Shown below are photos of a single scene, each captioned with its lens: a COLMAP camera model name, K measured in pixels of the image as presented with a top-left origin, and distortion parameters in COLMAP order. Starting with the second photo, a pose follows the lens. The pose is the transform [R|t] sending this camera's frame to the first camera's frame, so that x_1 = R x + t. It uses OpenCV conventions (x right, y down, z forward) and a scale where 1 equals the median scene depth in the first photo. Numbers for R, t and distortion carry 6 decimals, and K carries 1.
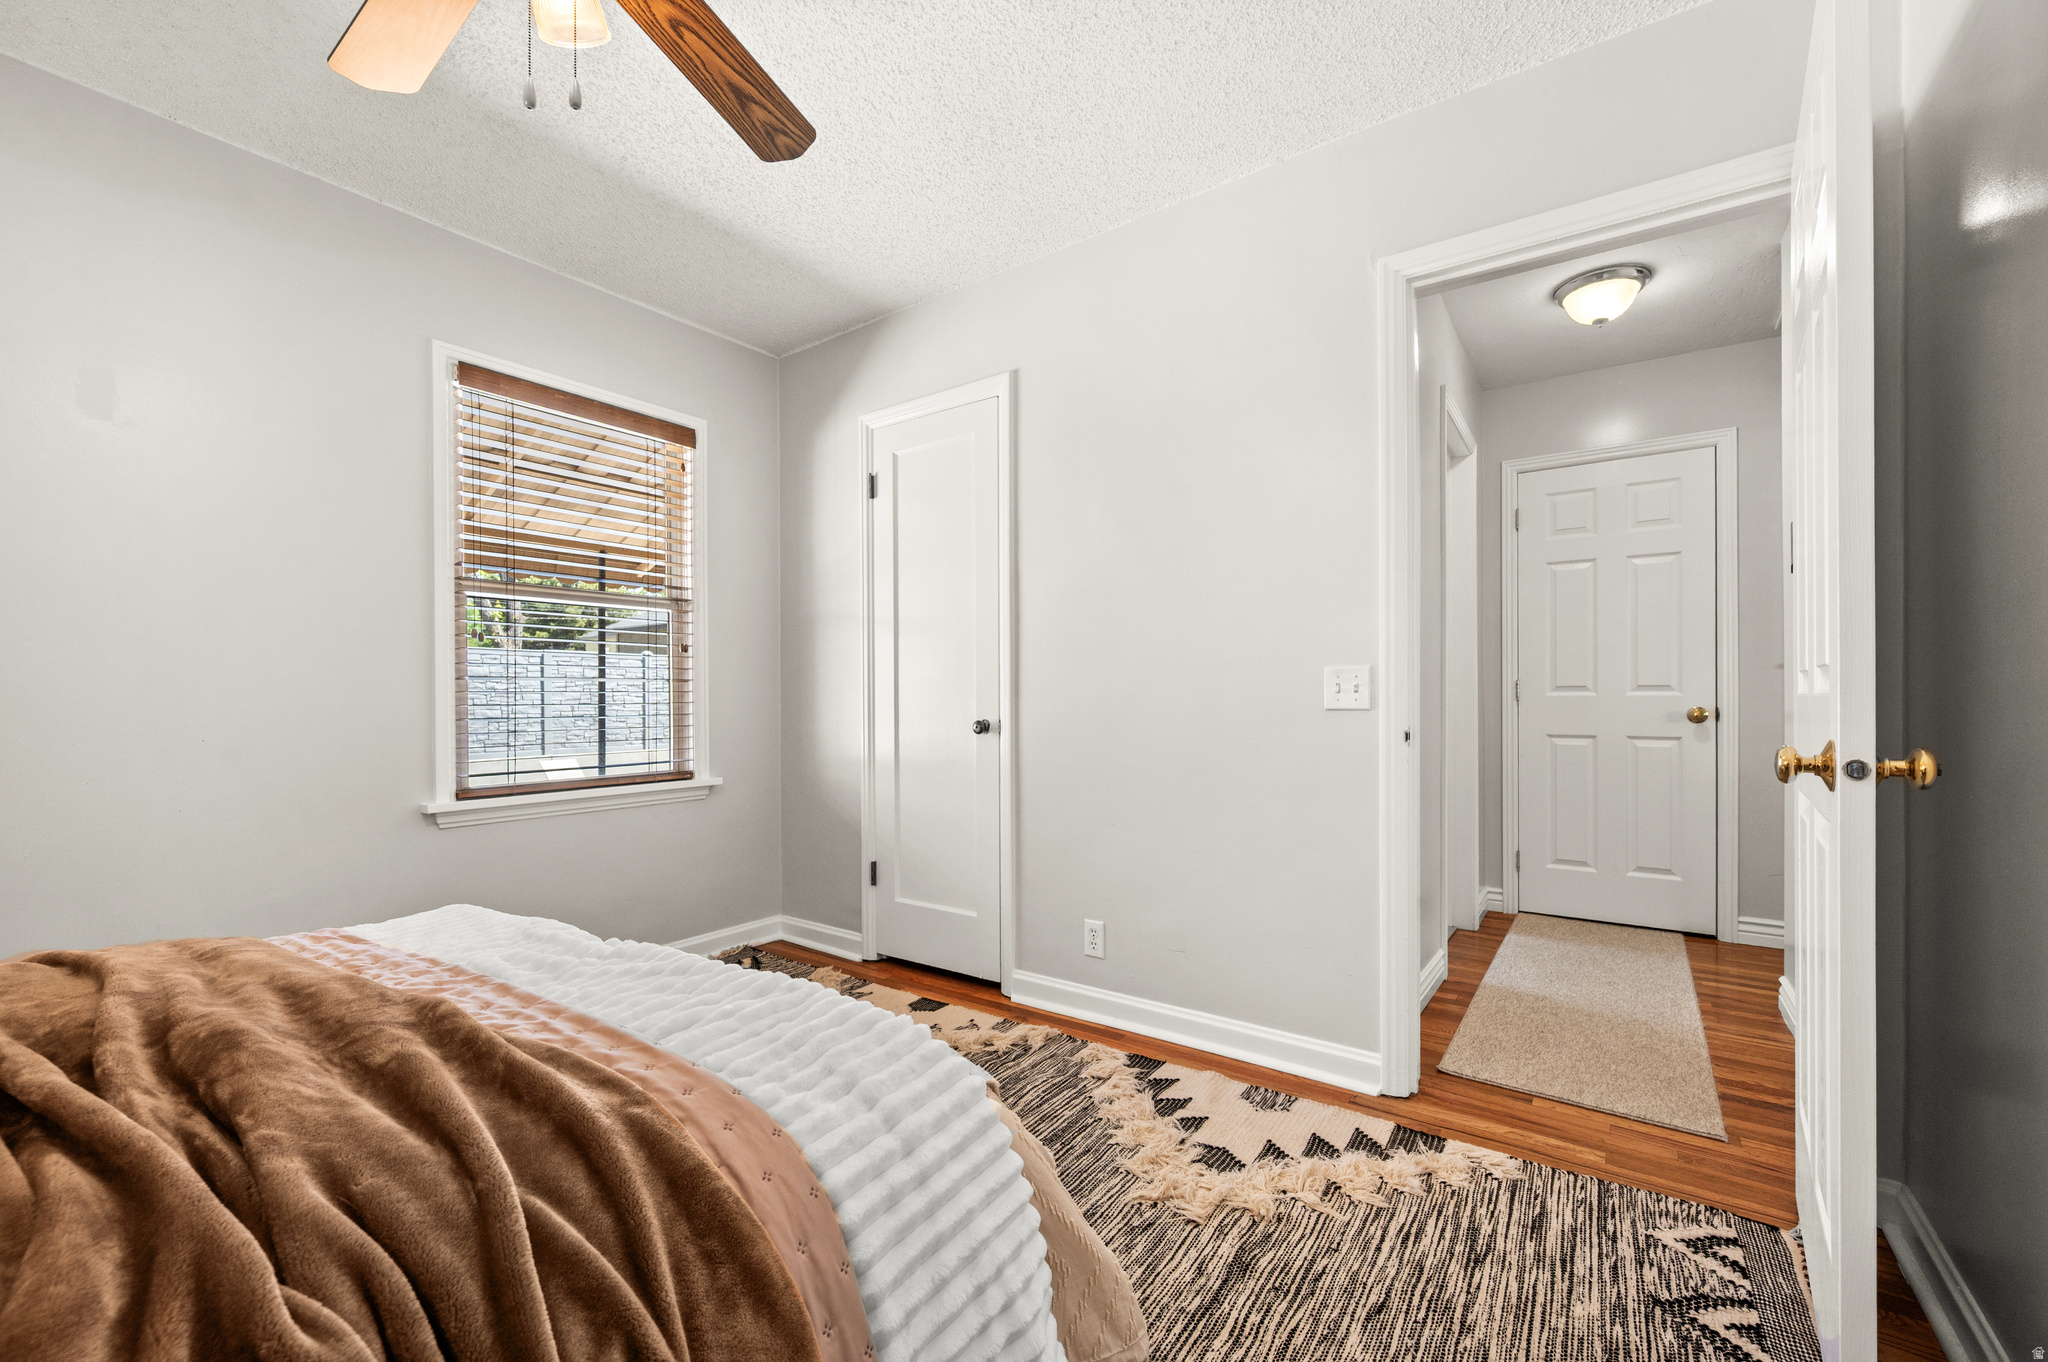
lens RADIAL K [[812.5, 0, 1035.9], [0, 812.5, 681.3], [0, 0, 1]] dist [-0.000089, 0.000039]
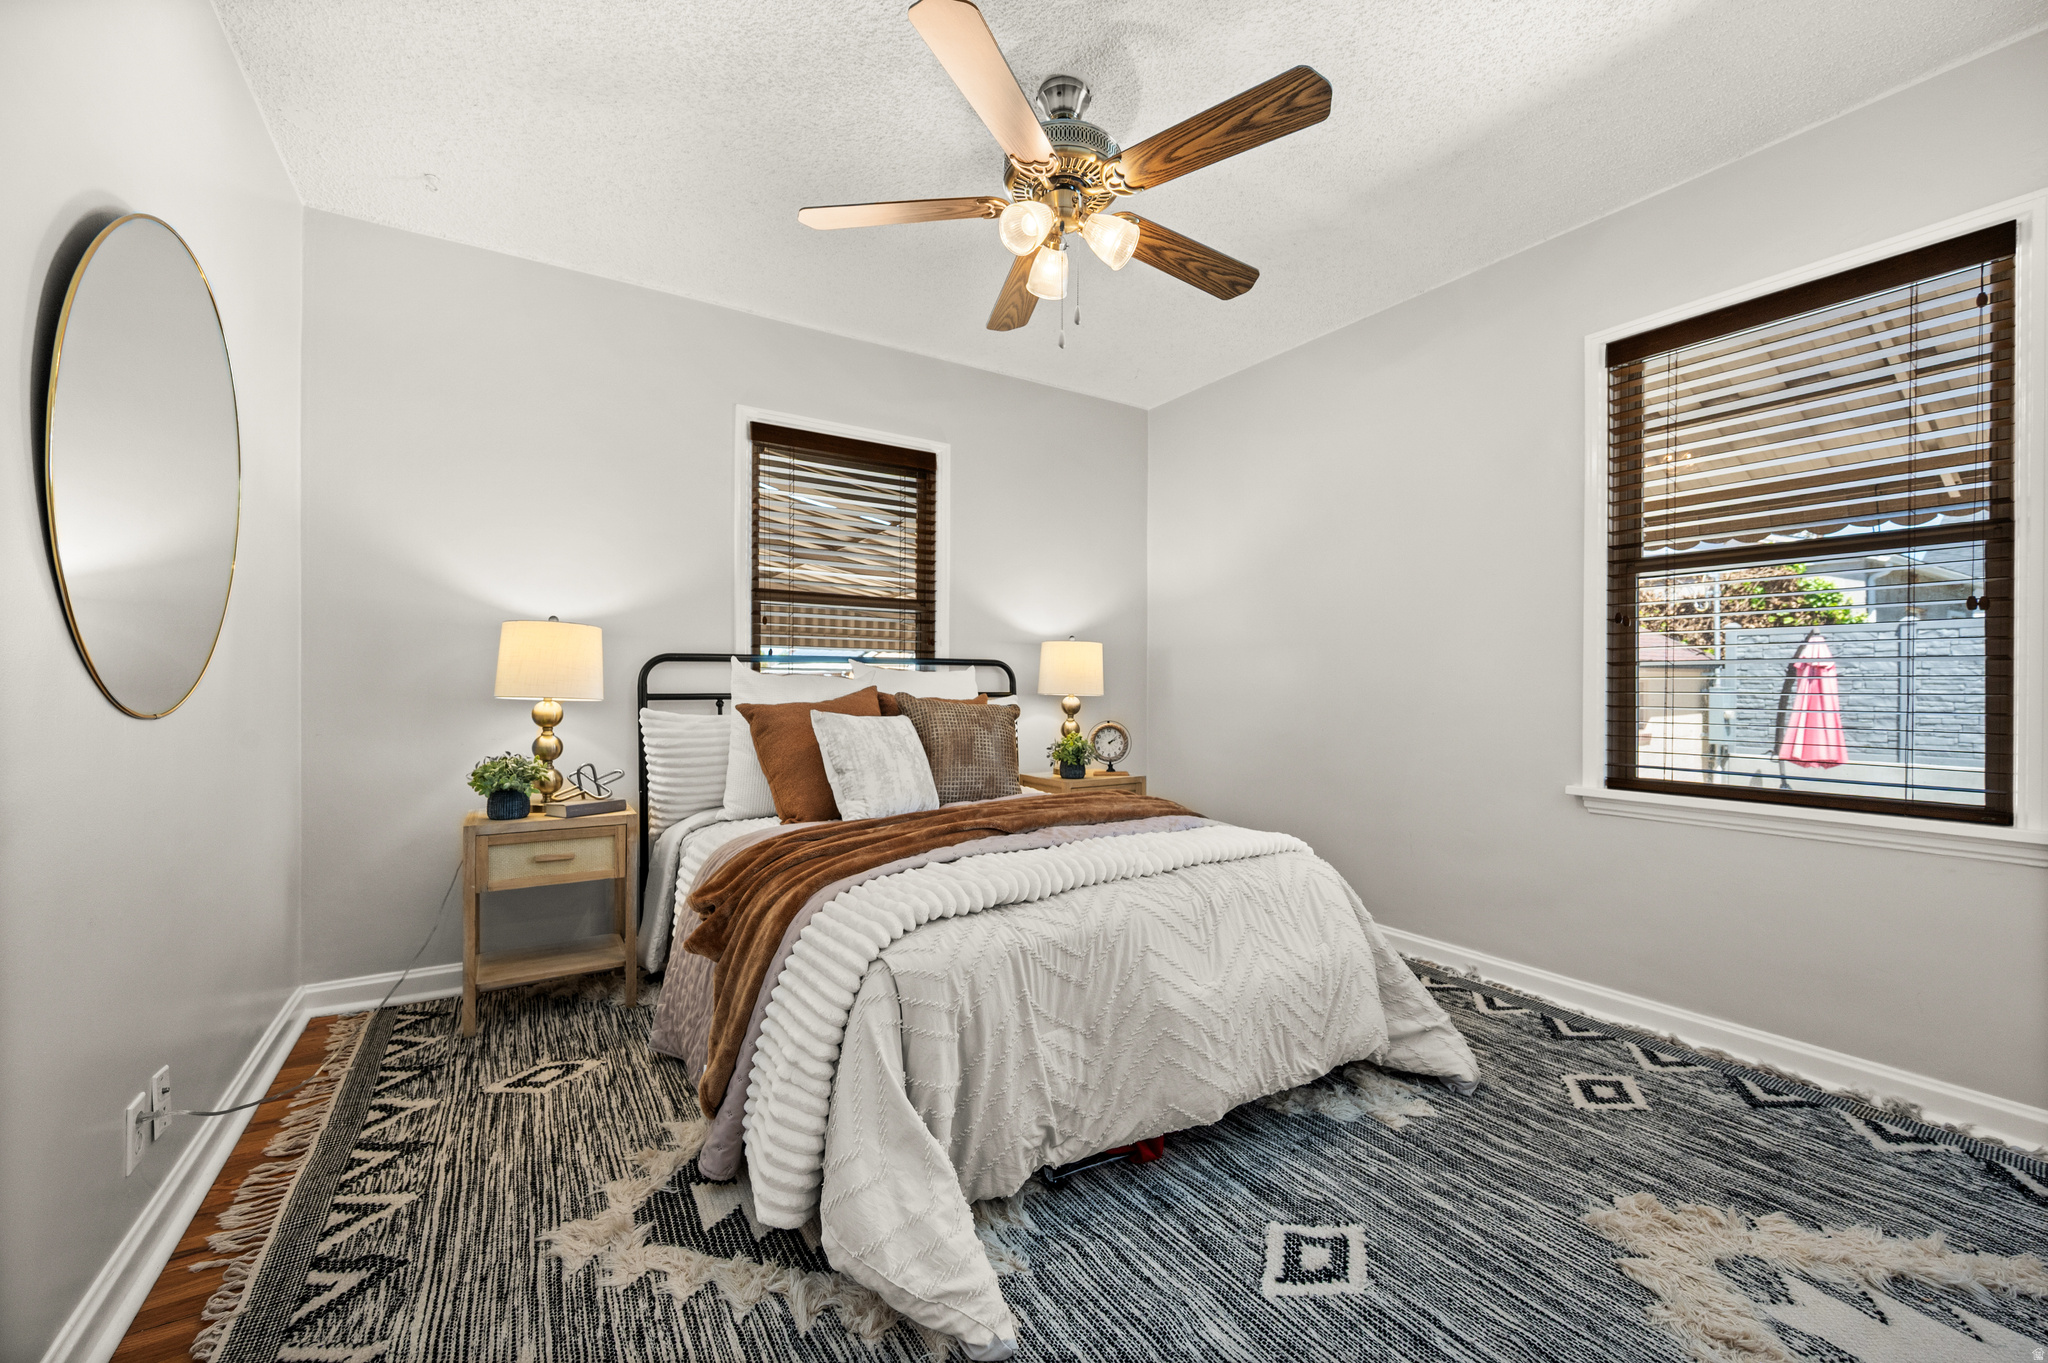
lens RADIAL K [[812.5, 0, 1035.9], [0, 812.5, 681.8], [0, 0, 1]] dist [-0.000089, 0.000039]
pose [[-0.368808, -0.004153, -0.929496, 0.446608], [0.015699, 0.999820, -0.010697, 0.015826], [0.929373, -0.018538, -0.368676, 0.680805]]
